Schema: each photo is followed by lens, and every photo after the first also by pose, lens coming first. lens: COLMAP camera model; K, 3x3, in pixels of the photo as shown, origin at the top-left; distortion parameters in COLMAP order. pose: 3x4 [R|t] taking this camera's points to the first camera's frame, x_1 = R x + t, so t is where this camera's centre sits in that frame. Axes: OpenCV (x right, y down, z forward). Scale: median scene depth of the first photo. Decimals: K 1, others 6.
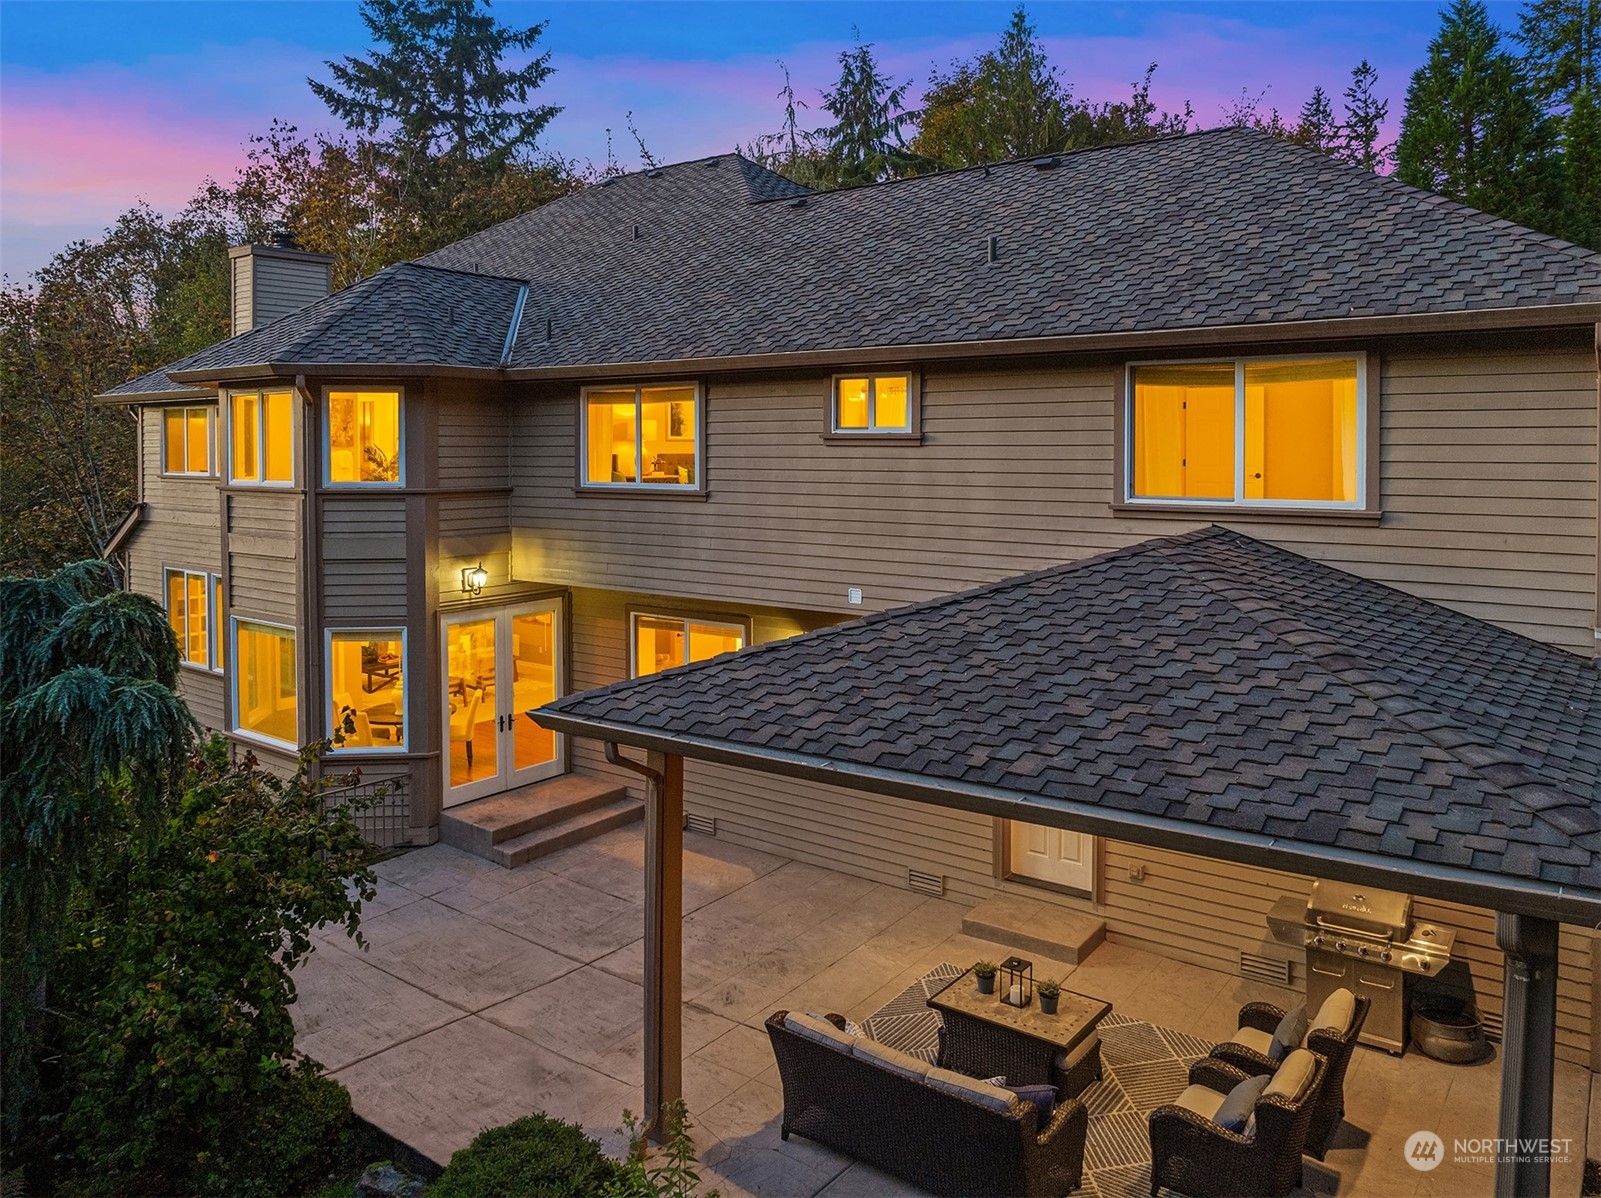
lens RADIAL K [[1081.1, 0, 764.6], [0, 1081.1, 459.4], [0, 0, 1]] dist [-0.026546, -0.000168]
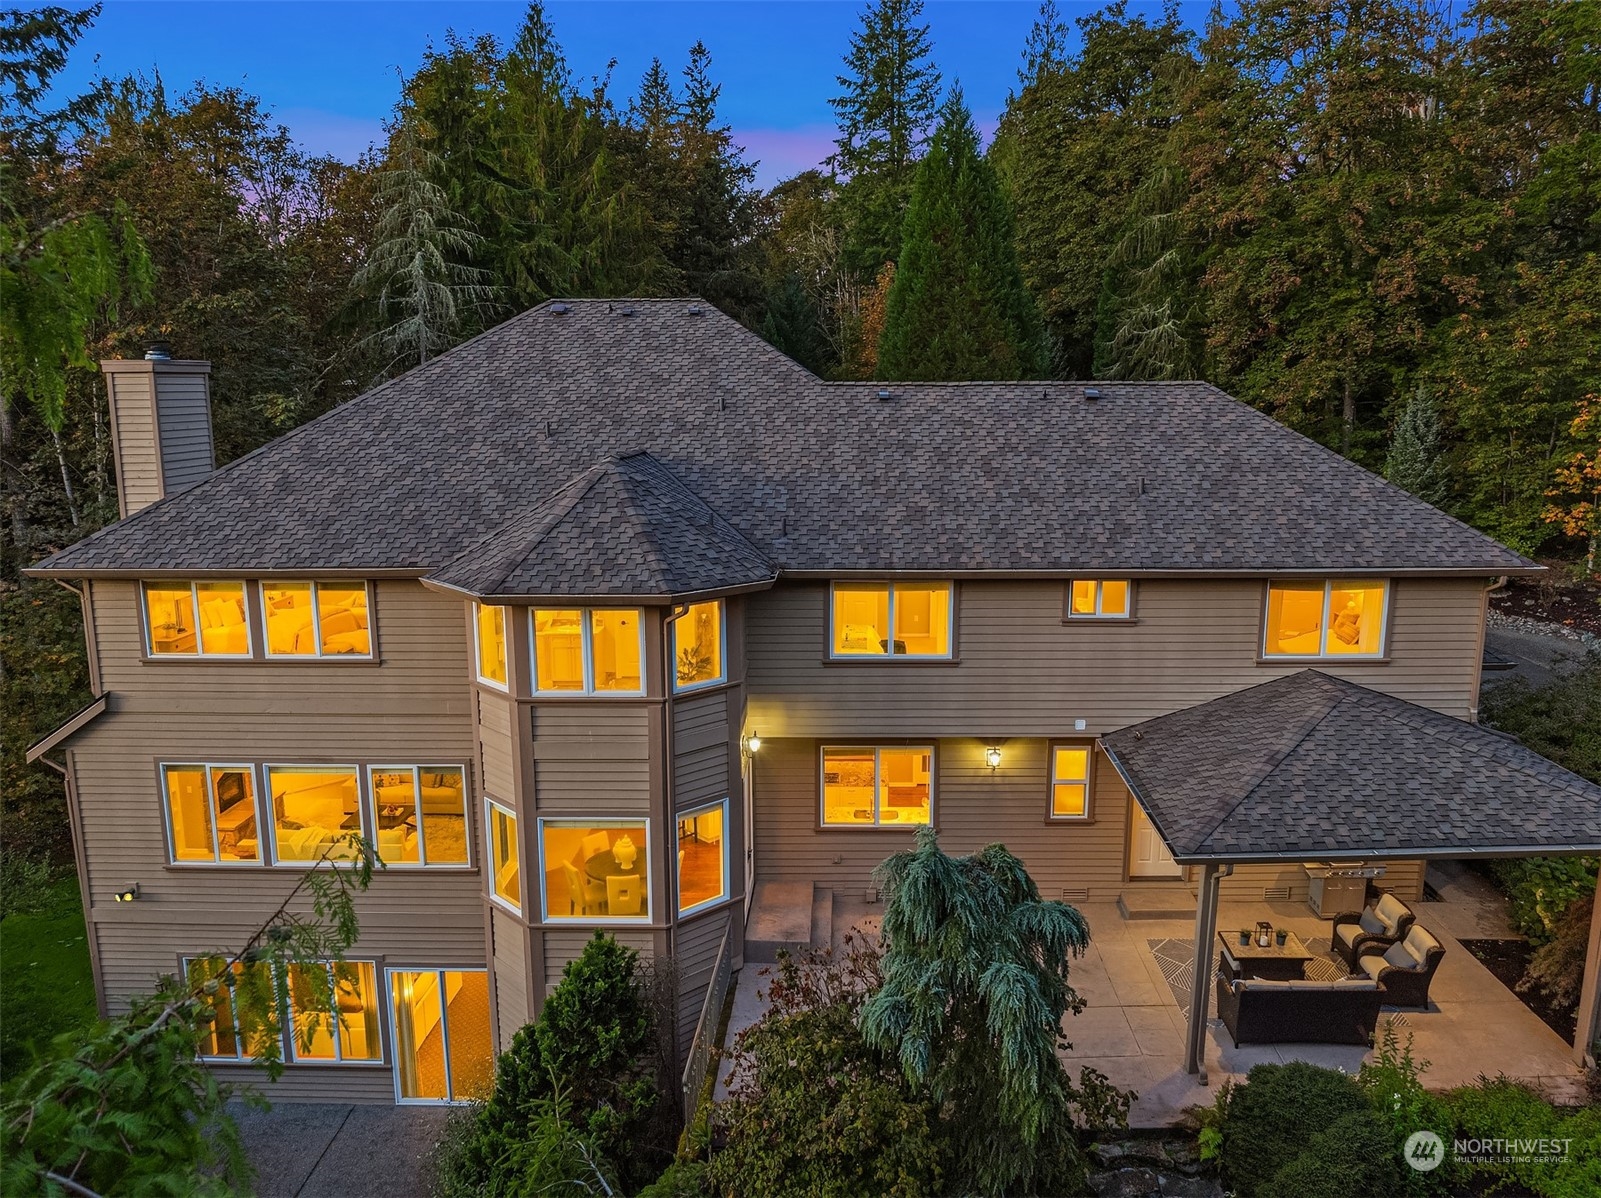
lens RADIAL K [[1117.4, 0, 800.5], [0, 1117.4, 599.0], [0, 0, 1]] dist [-0.025120, -0.044408]
pose [[0.817133, -0.096018, 0.568396, -0.949503], [0.005138, 0.987204, 0.159380, -0.254246], [-0.576426, -0.127314, 0.807171, 0.003133]]
